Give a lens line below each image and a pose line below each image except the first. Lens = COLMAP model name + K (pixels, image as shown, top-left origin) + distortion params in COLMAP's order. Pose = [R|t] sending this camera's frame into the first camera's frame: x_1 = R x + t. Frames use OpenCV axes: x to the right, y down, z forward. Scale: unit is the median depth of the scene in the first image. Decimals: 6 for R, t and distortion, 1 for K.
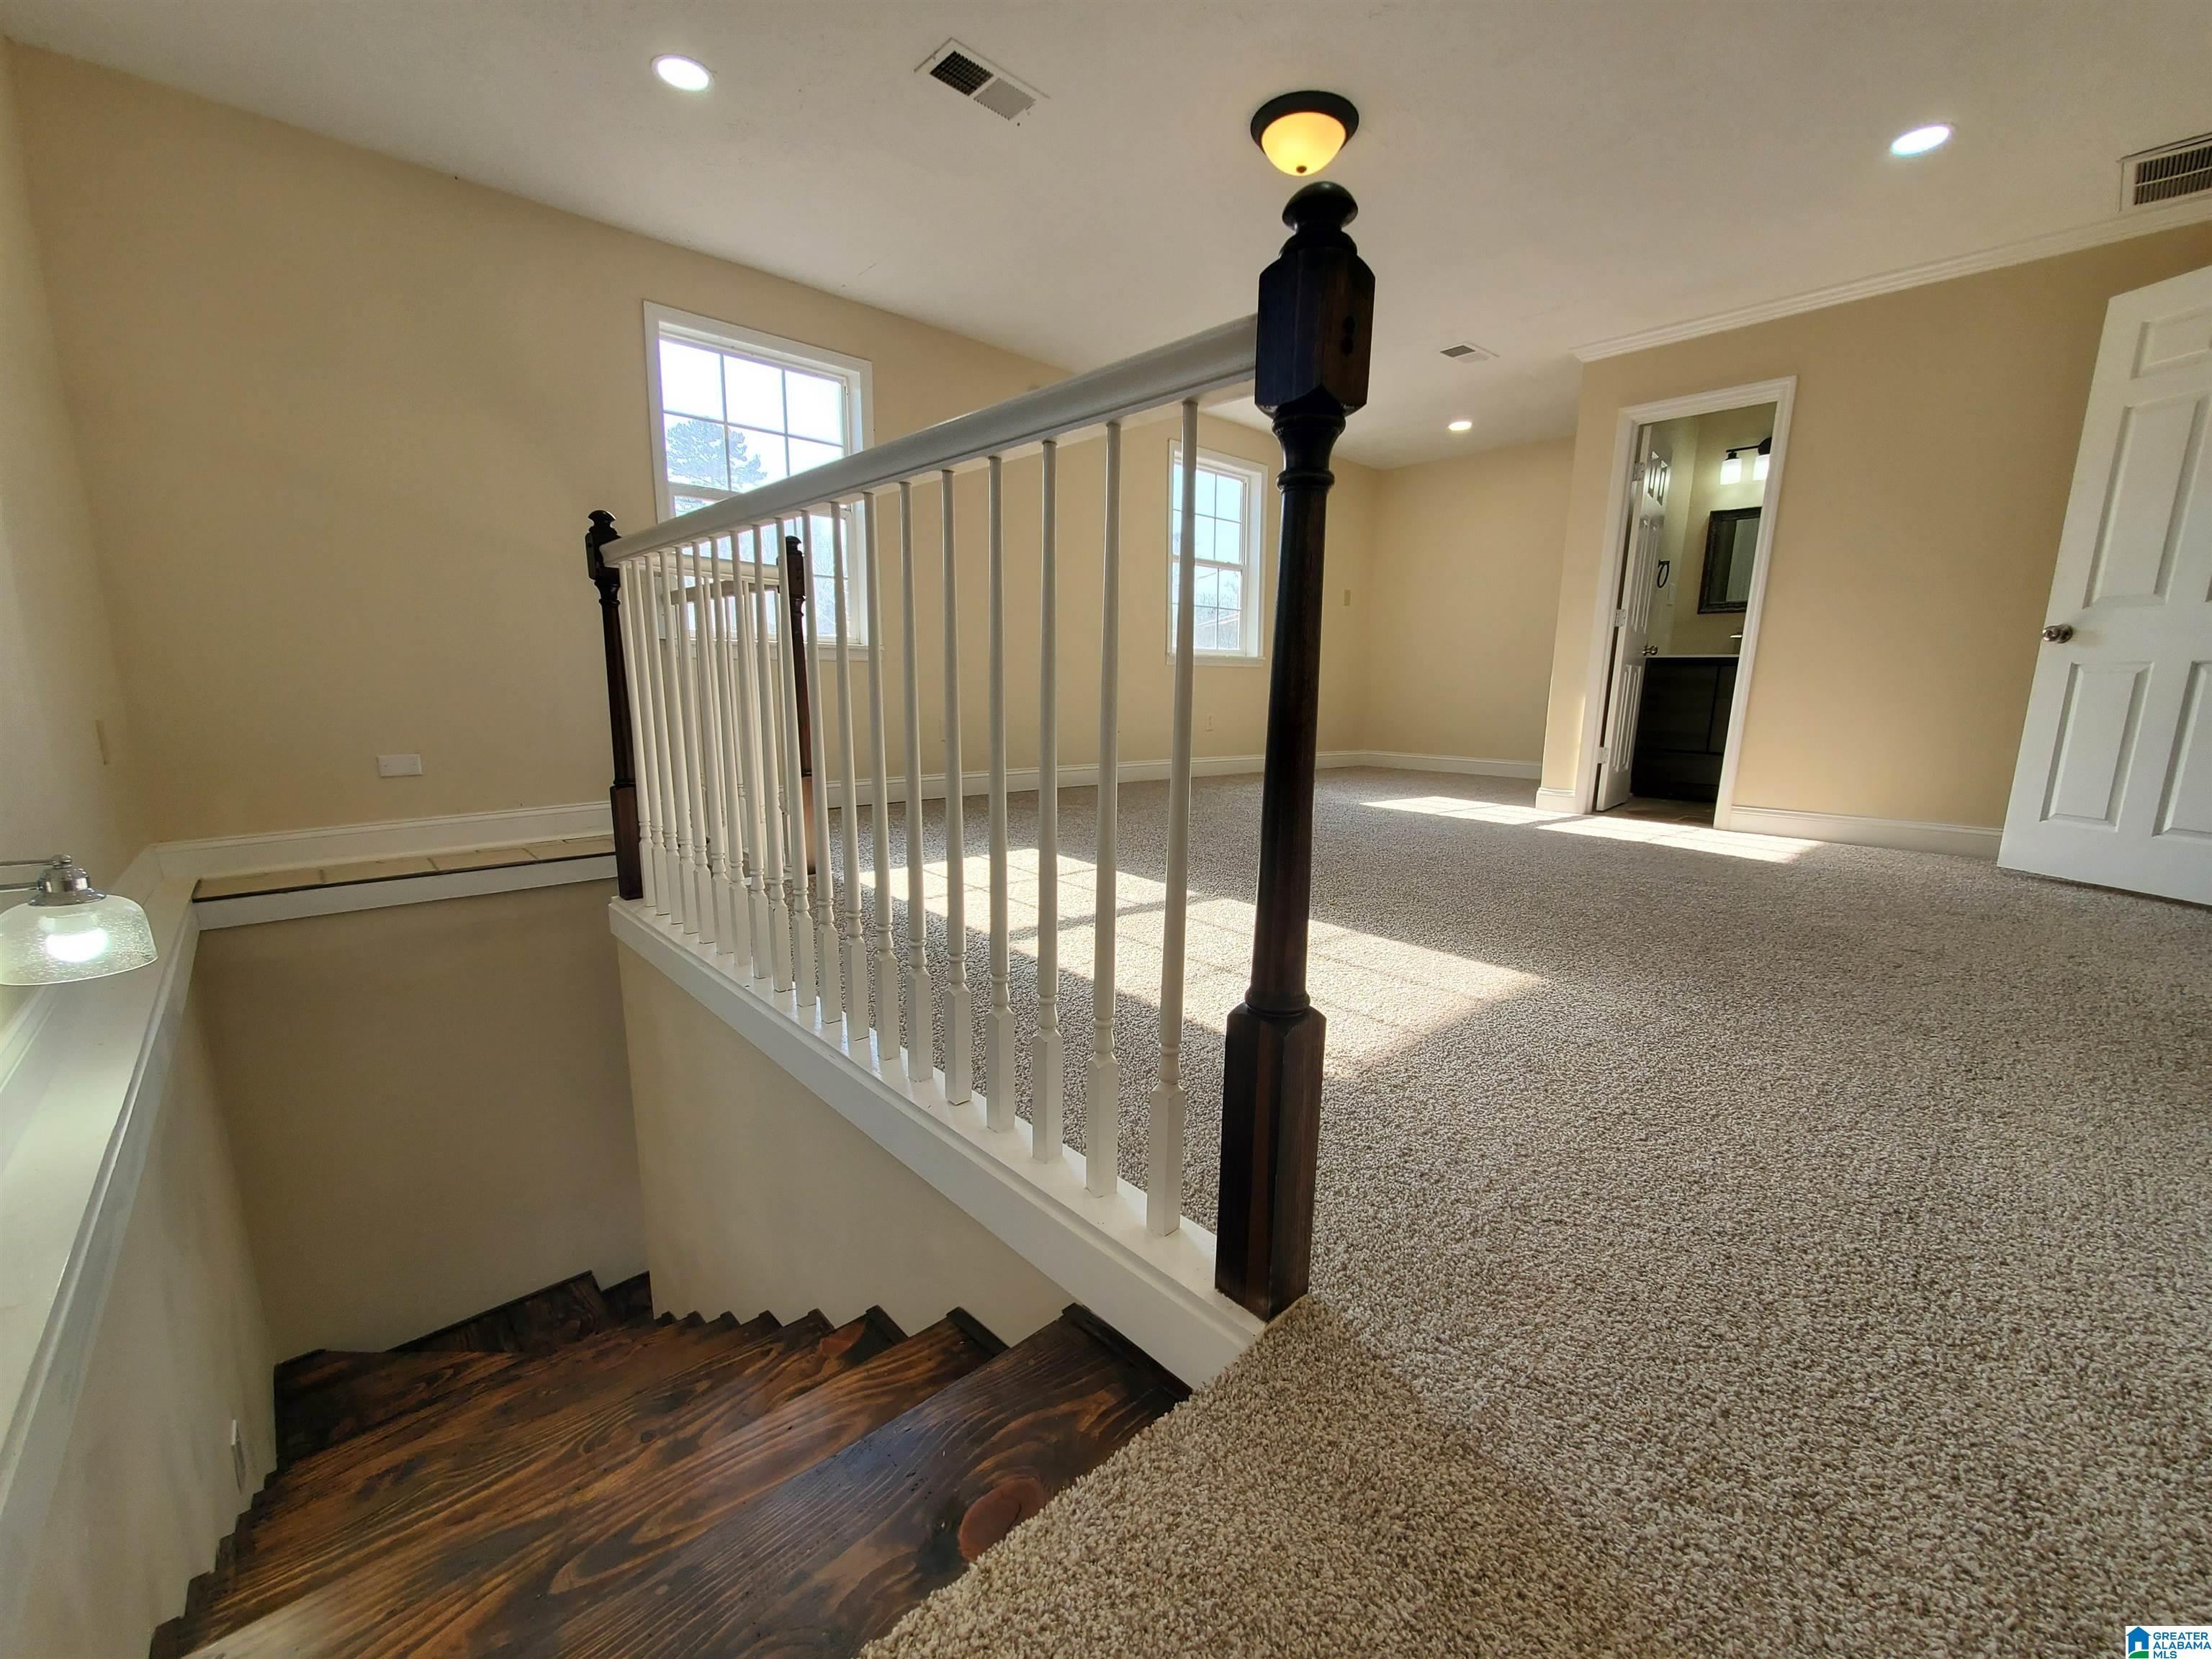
lens RADIAL K [[890.3, 0, 1106.0], [0, 890.3, 829.5], [0, 0, 1]] dist [0.005841, -0.002167]
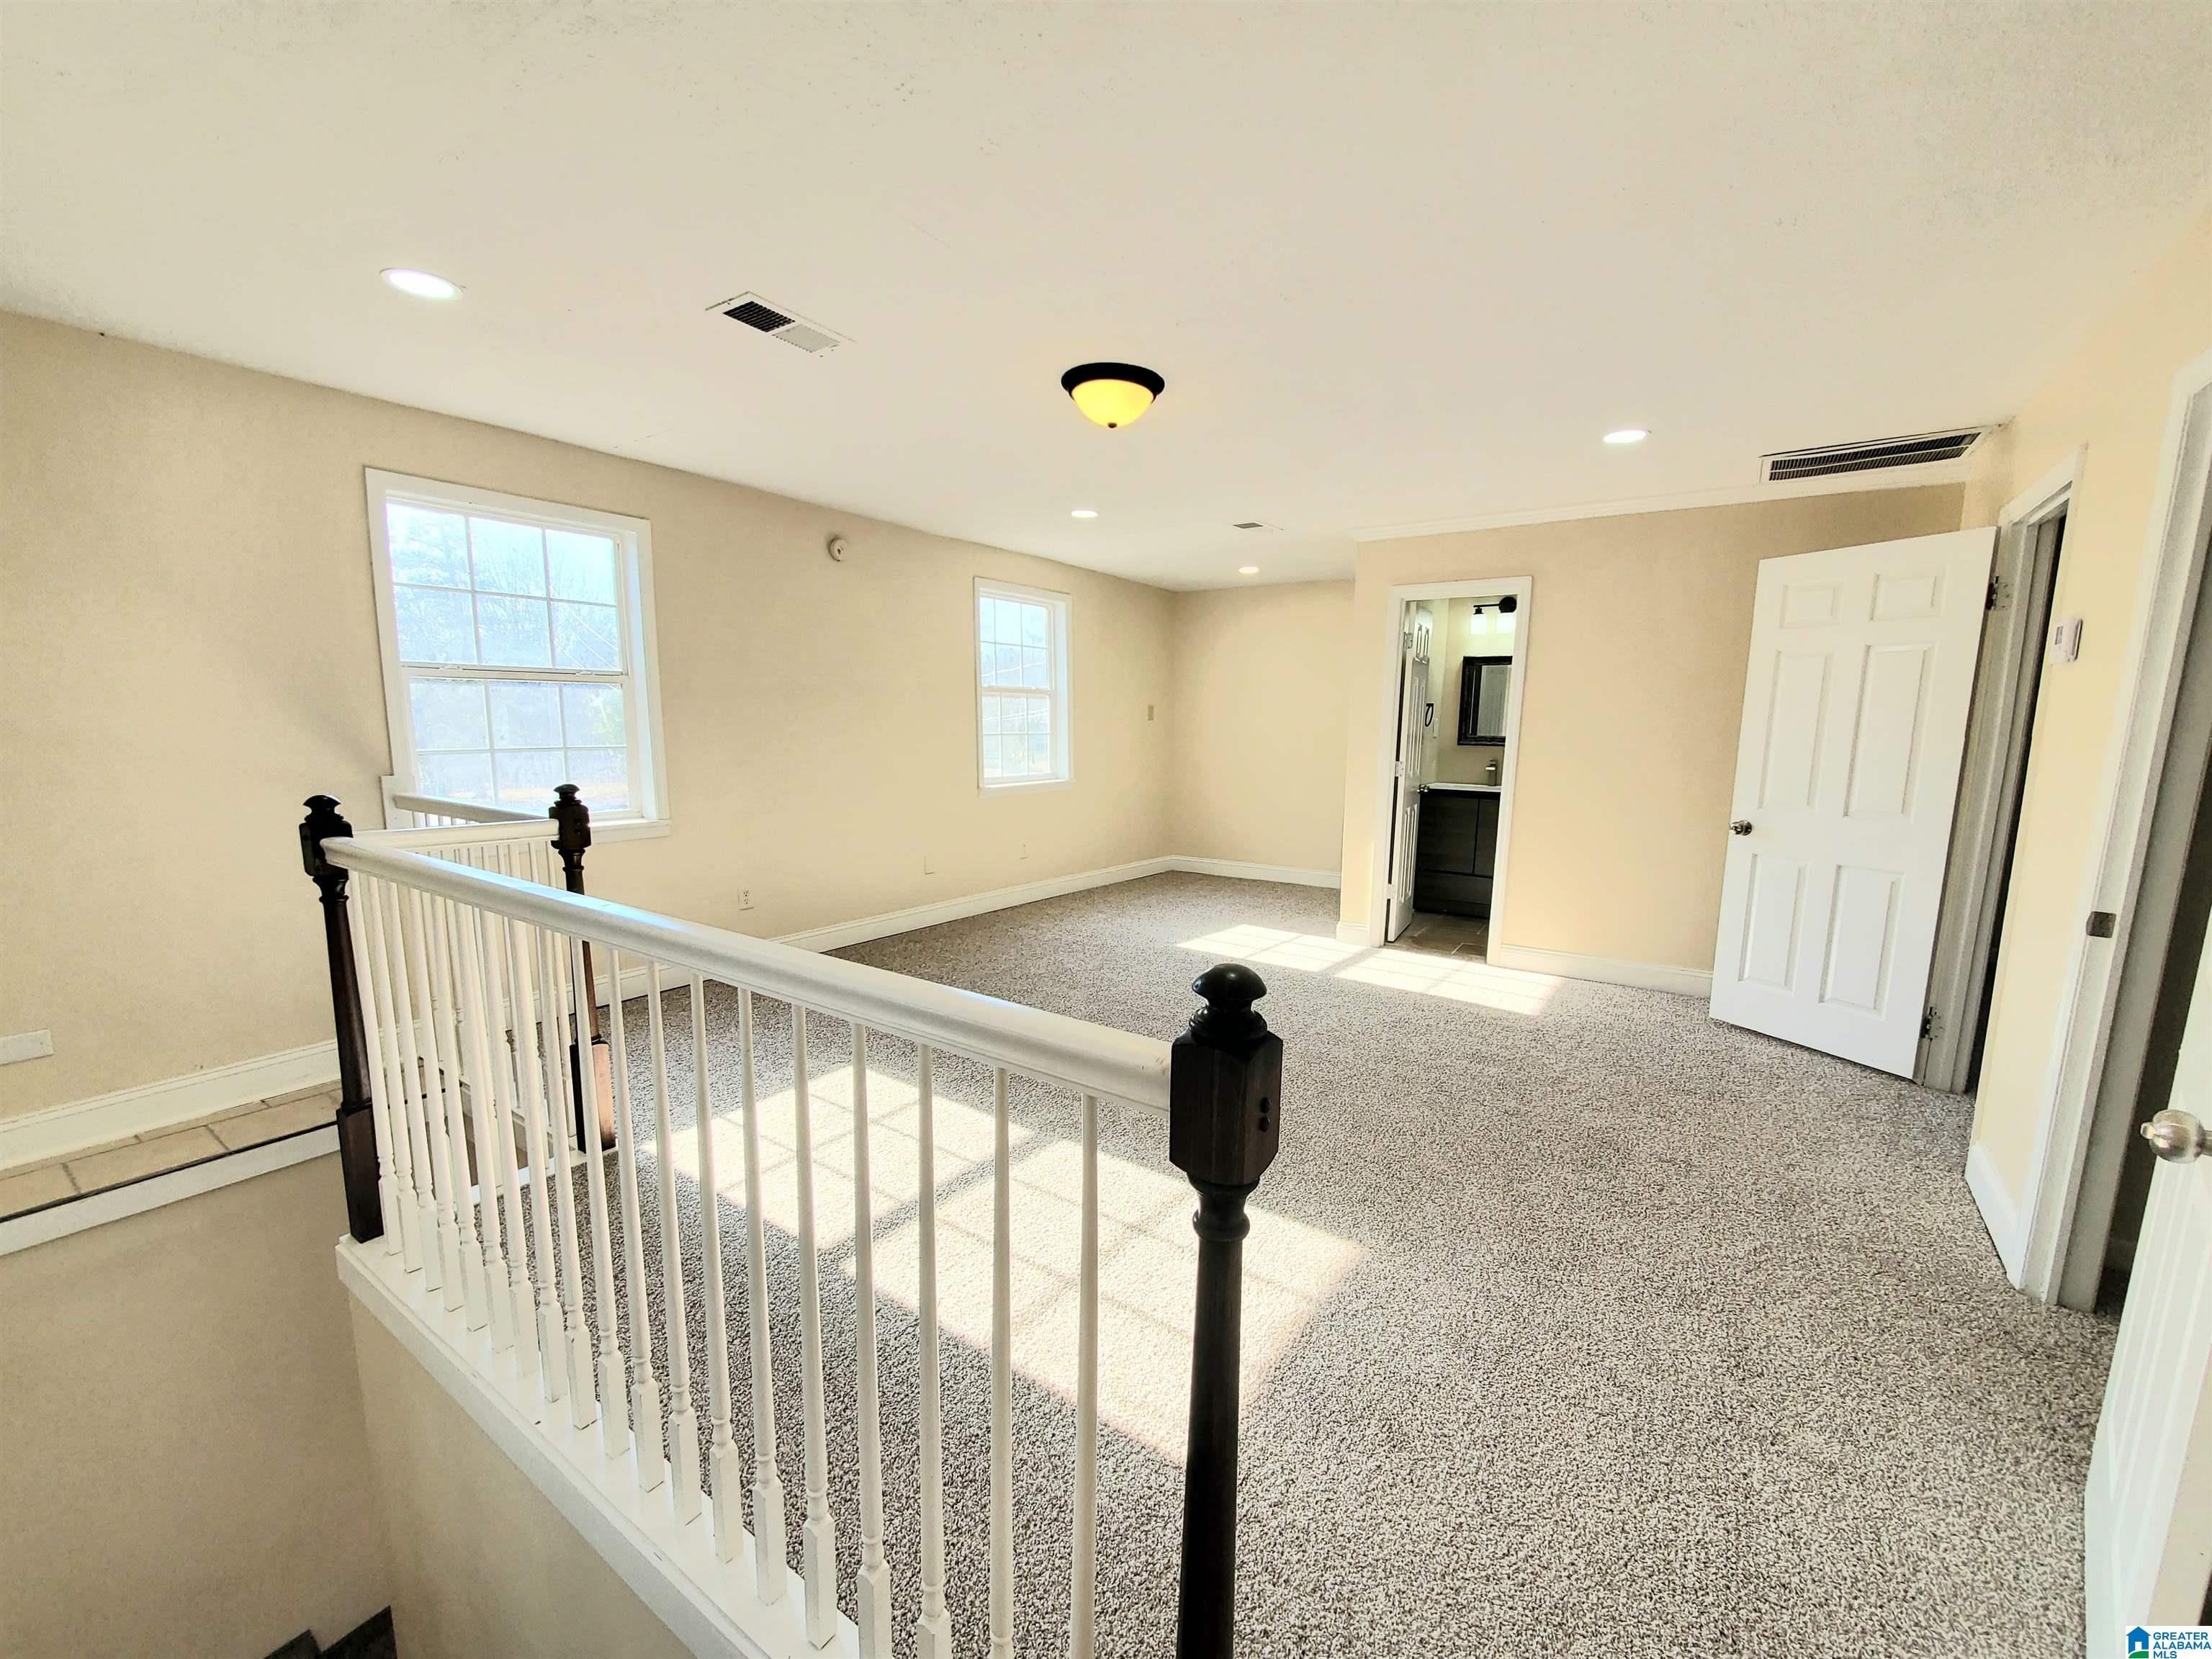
lens RADIAL K [[898.1, 0, 1106.0], [0, 898.1, 829.5], [0, 0, 1]] dist [0.000863, 0.000151]
pose [[0.974996, -0.035046, 0.219442, -0.026170], [0.043121, 0.998554, -0.032113, -0.211082], [-0.218000, 0.040773, 0.975097, 0.013263]]
